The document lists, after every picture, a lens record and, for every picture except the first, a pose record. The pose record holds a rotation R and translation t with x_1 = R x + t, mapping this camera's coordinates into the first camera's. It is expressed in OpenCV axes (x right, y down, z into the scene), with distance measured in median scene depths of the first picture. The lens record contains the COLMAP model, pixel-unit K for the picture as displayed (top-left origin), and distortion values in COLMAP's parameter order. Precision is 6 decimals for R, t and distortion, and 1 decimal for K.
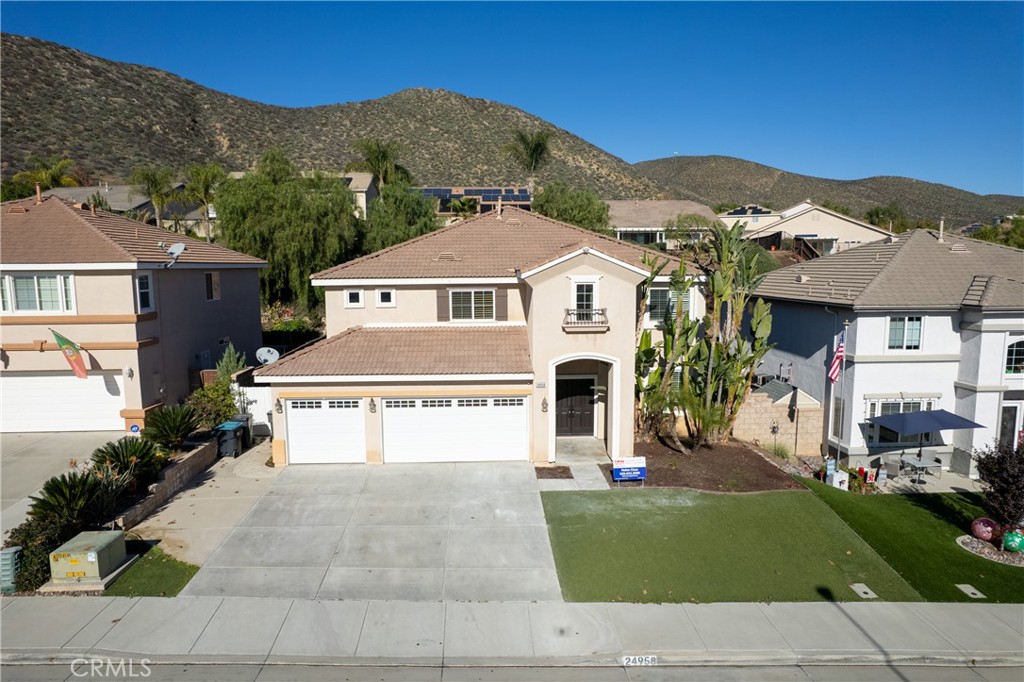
lens RADIAL K [[656.4, 0, 509.8], [0, 656.4, 346.3], [0, 0, 1]] dist [-0.079842, 0.074922]
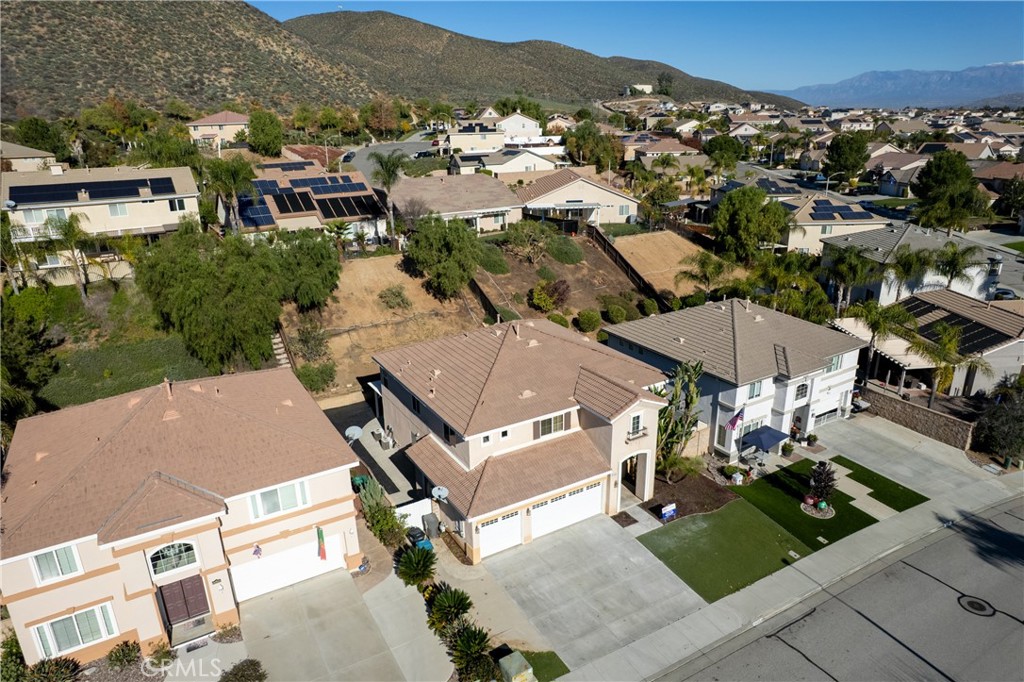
lens RADIAL K [[656.4, 0, 509.8], [0, 656.4, 346.3], [0, 0, 1]] dist [-0.079842, 0.074922]
pose [[0.882695, -0.167316, 0.439152, -0.428198], [0.071223, 0.971308, 0.226909, -0.324860], [-0.464517, -0.169013, 0.869286, -0.149314]]
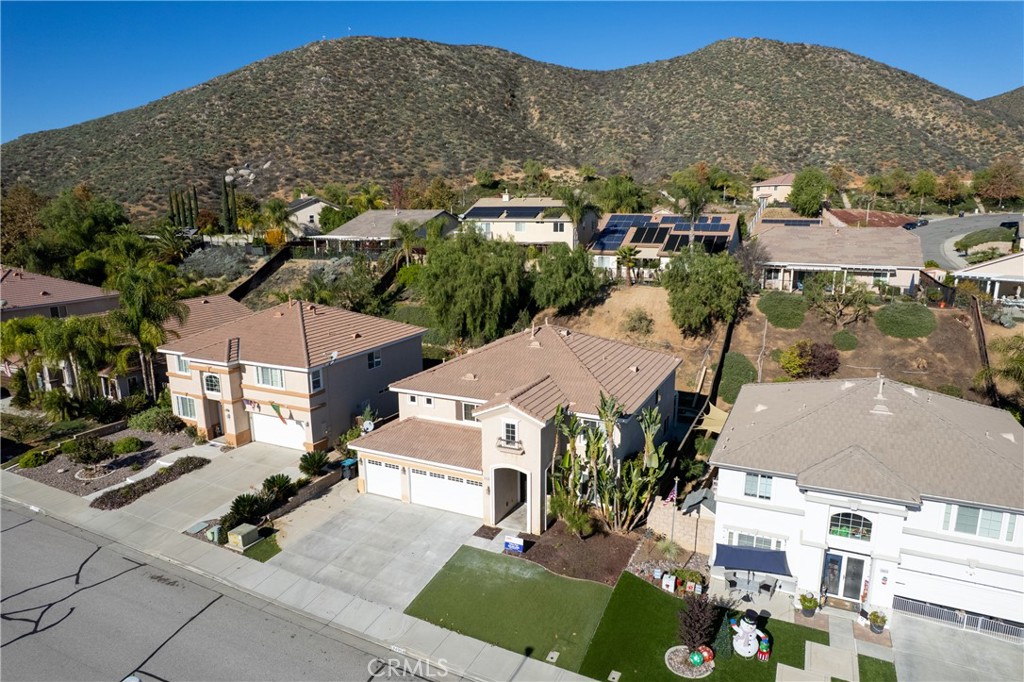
lens RADIAL K [[656.4, 0, 509.8], [0, 656.4, 346.3], [0, 0, 1]] dist [-0.079842, 0.074922]
pose [[0.882435, 0.101092, -0.459445, 0.387302], [-0.057437, 0.992484, 0.108060, -0.212690], [0.466915, -0.068967, 0.881609, -0.182038]]
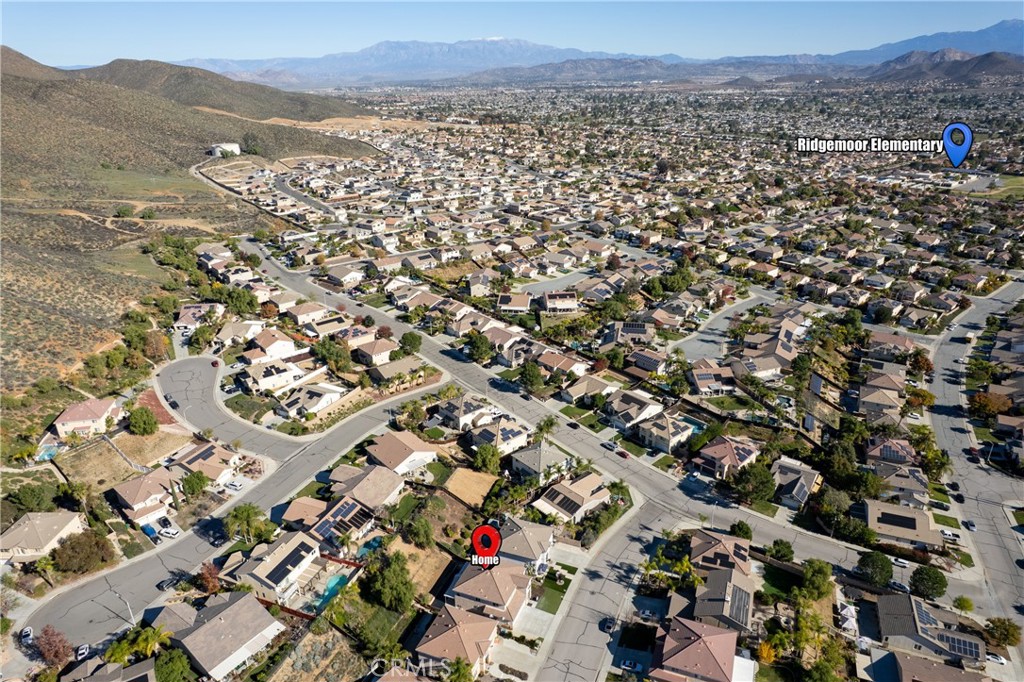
lens RADIAL K [[656.4, 0, 509.8], [0, 656.4, 346.3], [0, 0, 1]] dist [-0.079842, 0.074922]
pose [[0.416286, -0.354634, 0.837222, -2.623121], [0.125152, 0.934384, 0.333561, -2.563518], [-0.900579, -0.034077, 0.433355, -0.995783]]
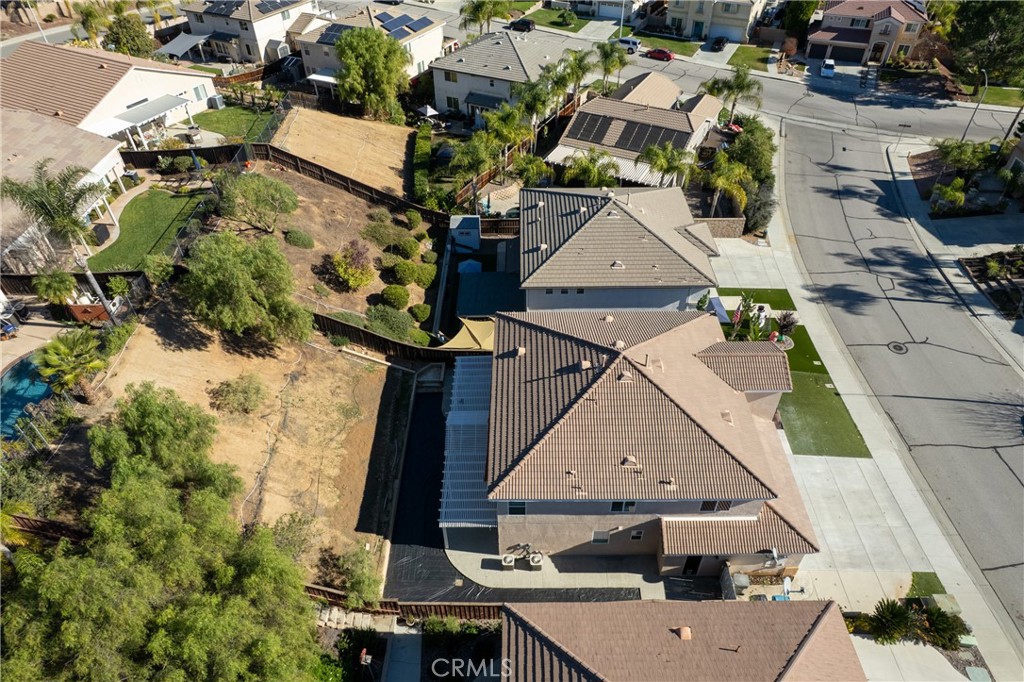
lens RADIAL K [[656.4, 0, 509.8], [0, 656.4, 346.3], [0, 0, 1]] dist [-0.079842, 0.074922]
pose [[0.055993, -0.662752, 0.746742, -0.604195], [0.140691, 0.745690, 0.651269, -0.695039], [-0.988469, 0.068593, 0.134997, 0.706029]]
